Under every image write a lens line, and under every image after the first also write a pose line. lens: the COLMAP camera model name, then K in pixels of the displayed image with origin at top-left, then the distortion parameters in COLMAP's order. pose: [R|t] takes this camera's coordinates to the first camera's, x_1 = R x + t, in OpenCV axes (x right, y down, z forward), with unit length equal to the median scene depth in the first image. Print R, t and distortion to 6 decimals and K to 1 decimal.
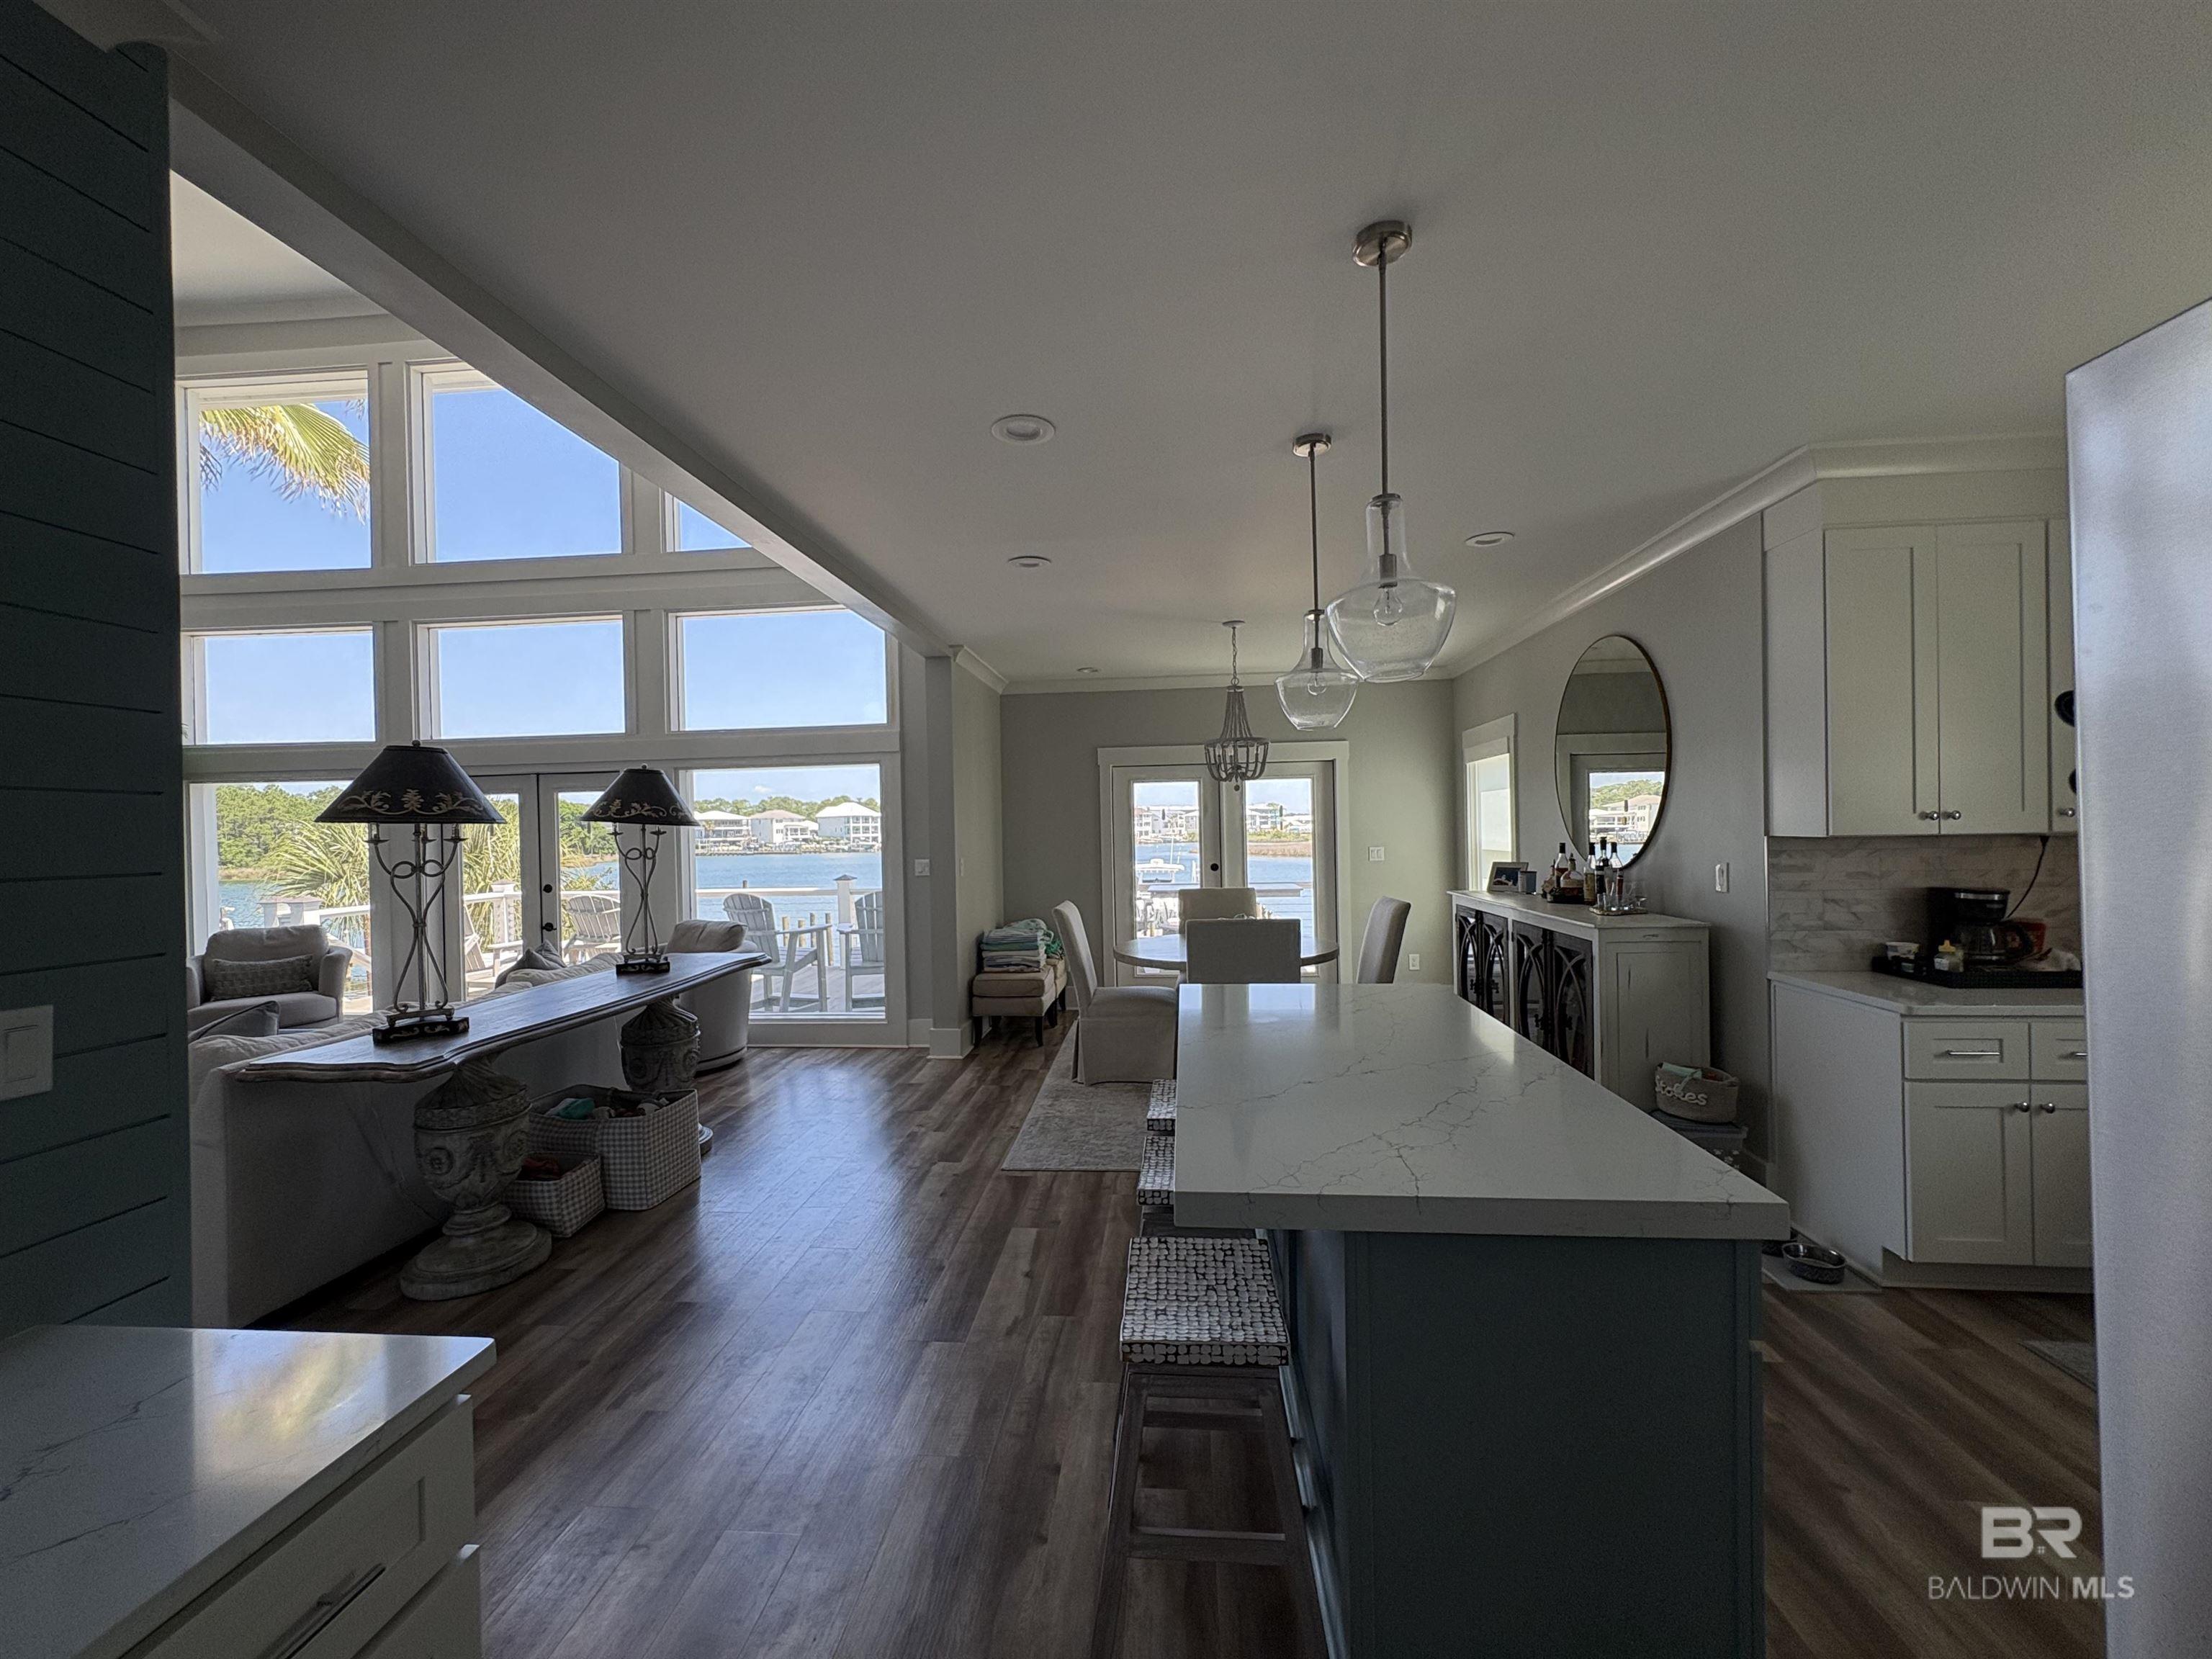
lens RADIAL K [[887.0, 0, 1099.9], [0, 887.0, 834.7], [0, 0, 1]] dist [-0.001874, 0.000046]
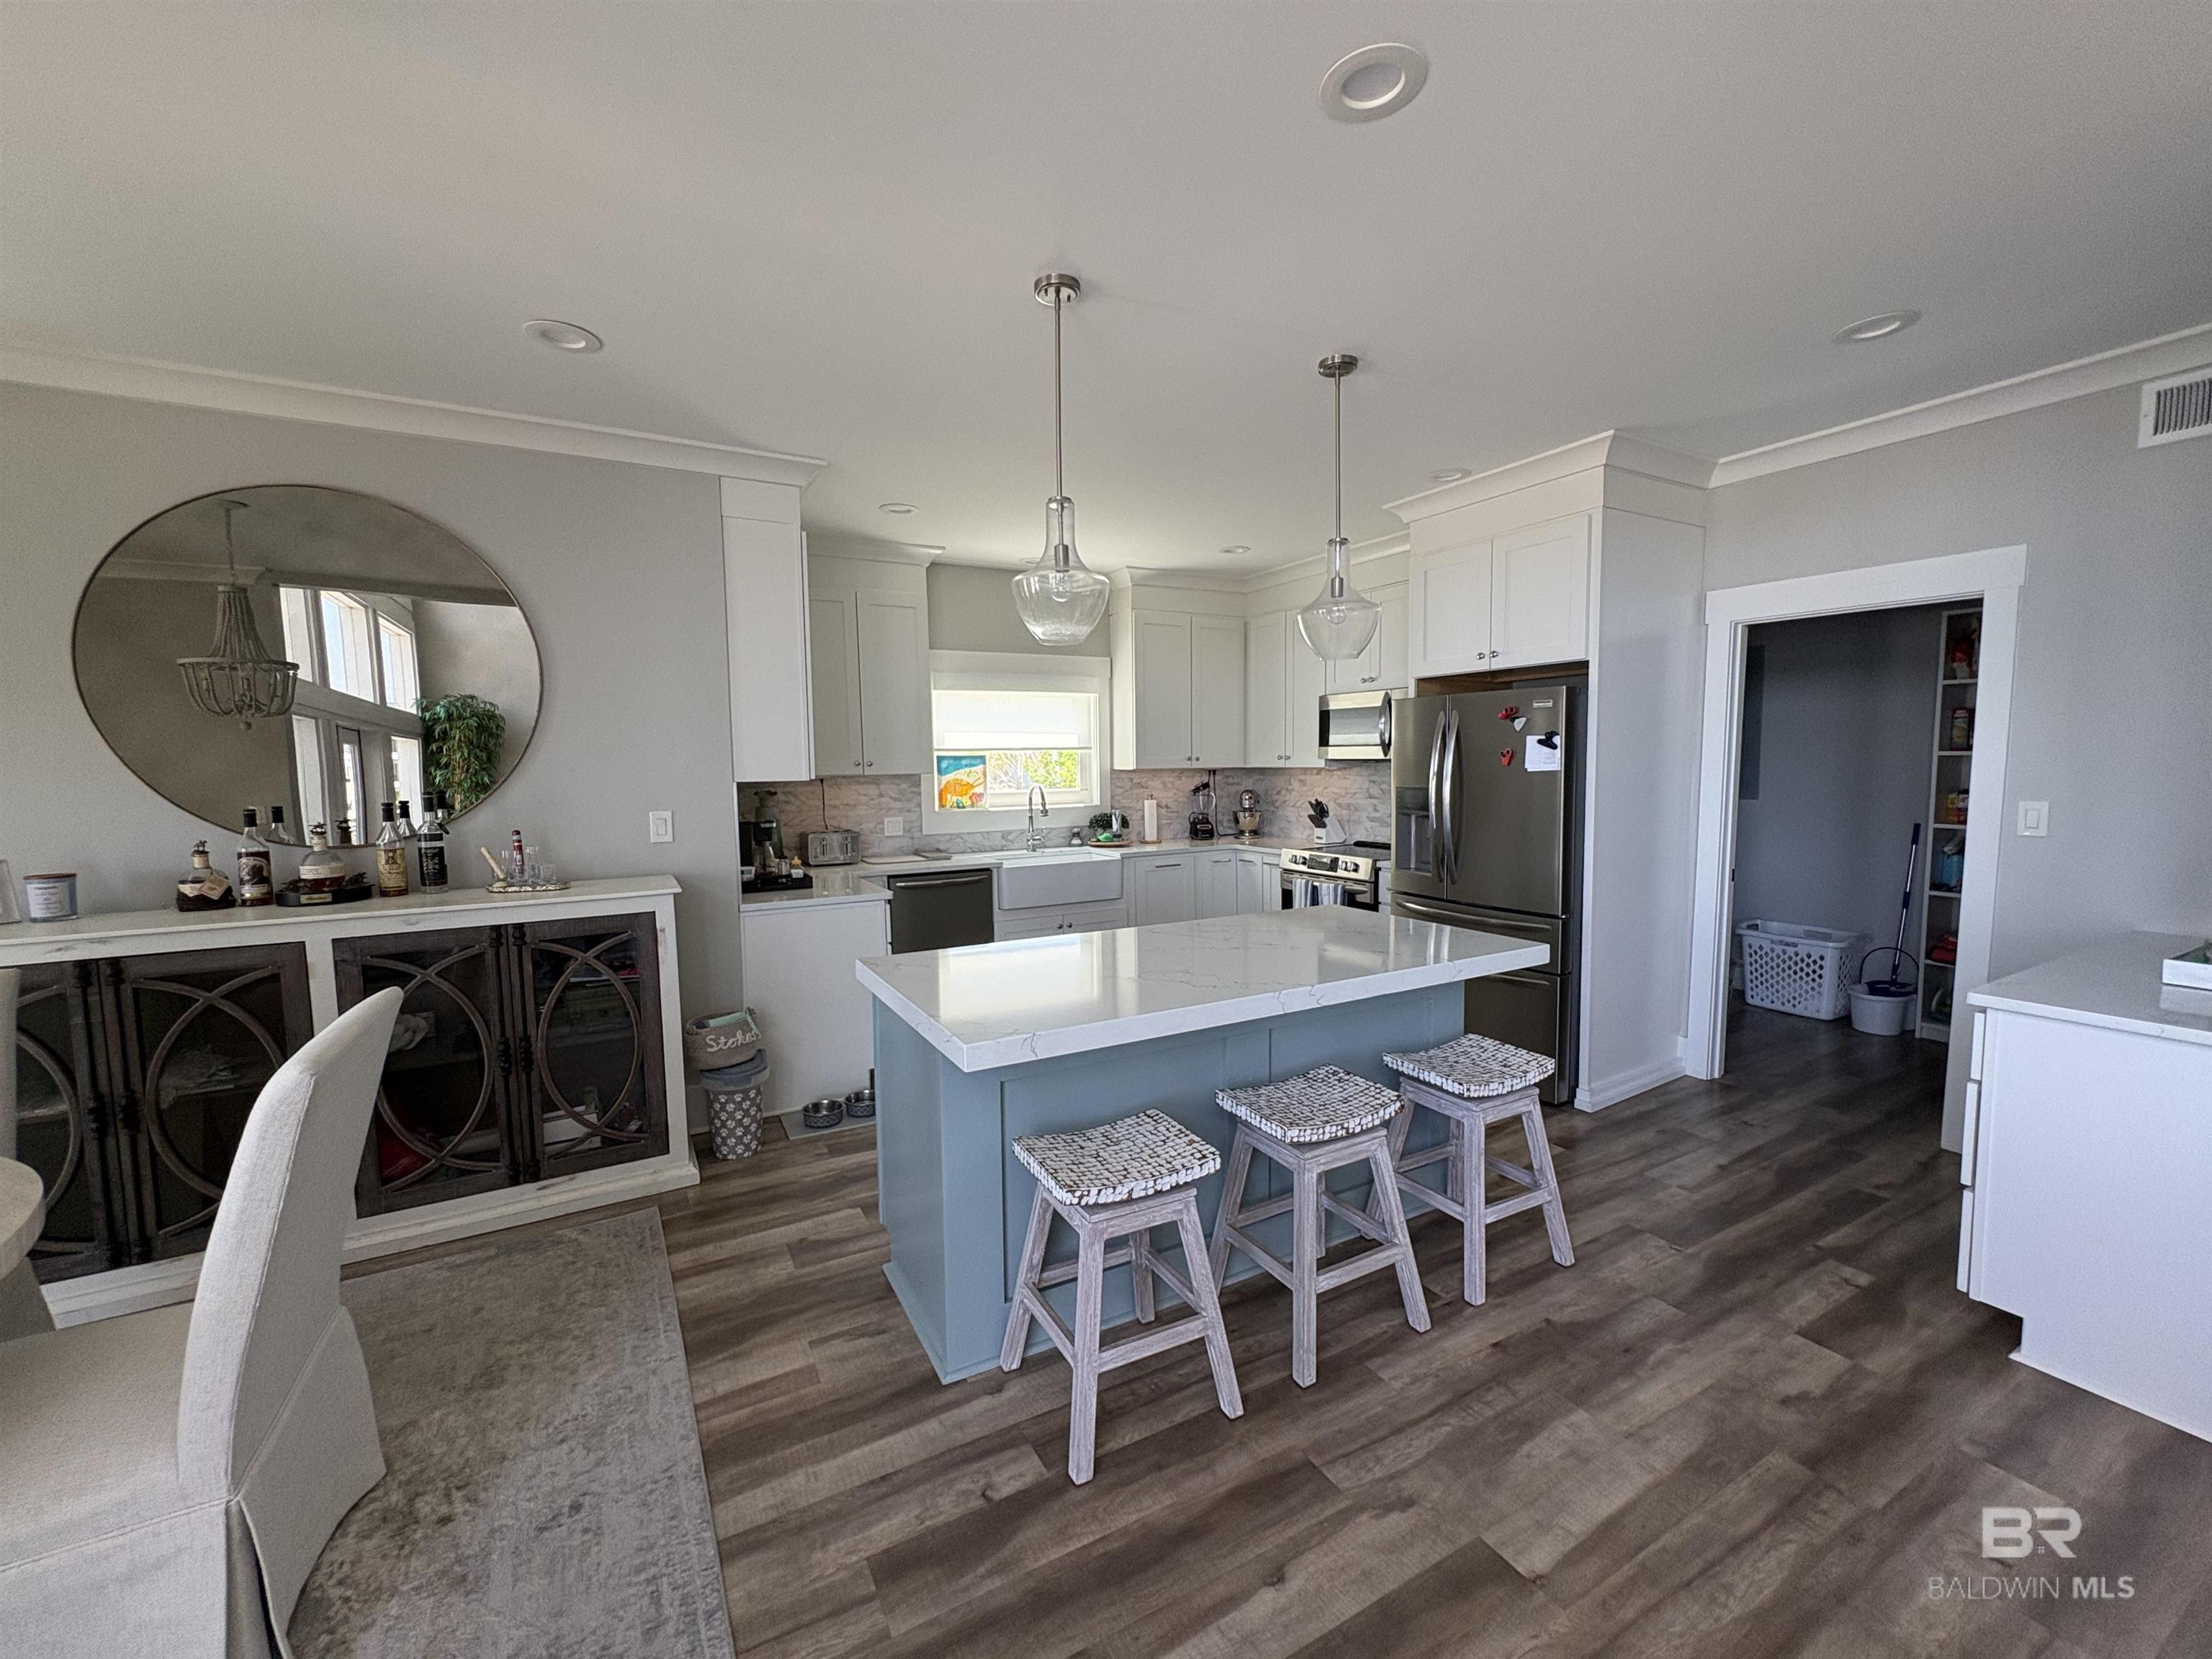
lens RADIAL K [[887.0, 0, 1100.6], [0, 887.0, 829.2], [0, 0, 1]] dist [-0.001874, 0.000046]
pose [[-0.556184, -0.037189, 0.830226, -0.517351], [0.033383, 0.997192, 0.067032, 0.001028], [-0.830388, 0.064998, -0.553381, 1.552587]]
